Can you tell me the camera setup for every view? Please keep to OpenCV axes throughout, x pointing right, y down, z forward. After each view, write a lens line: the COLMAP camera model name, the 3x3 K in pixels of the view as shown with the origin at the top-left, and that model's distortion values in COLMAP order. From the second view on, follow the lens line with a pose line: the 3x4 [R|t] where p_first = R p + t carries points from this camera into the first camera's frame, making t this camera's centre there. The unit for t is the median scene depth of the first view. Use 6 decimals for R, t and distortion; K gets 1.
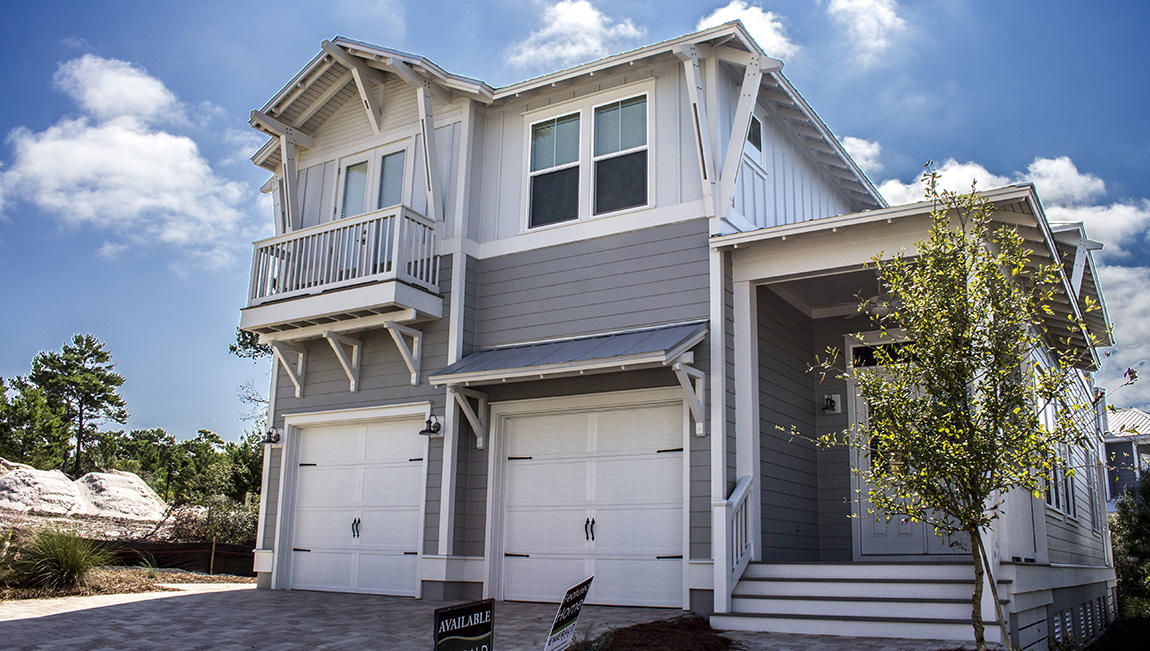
lens RADIAL K [[965.9, 0, 575.0], [0, 965.9, 325.5], [0, 0, 1]] dist [-0.144758, 0.133358]
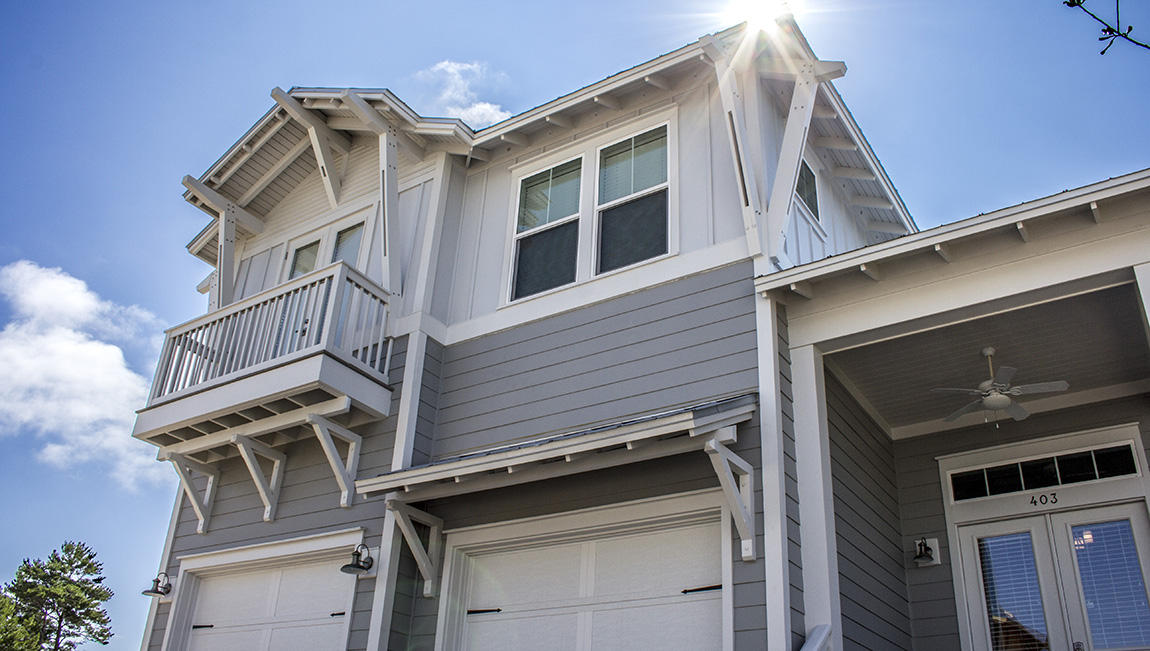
lens RADIAL K [[965.9, 0, 575.0], [0, 965.9, 325.5], [0, 0, 1]] dist [-0.144758, 0.133358]
pose [[0.999393, 0.012836, -0.032388, 0.026485], [-0.020472, 0.968584, -0.247842, 0.102753], [0.028189, 0.248355, 0.968259, 0.276818]]
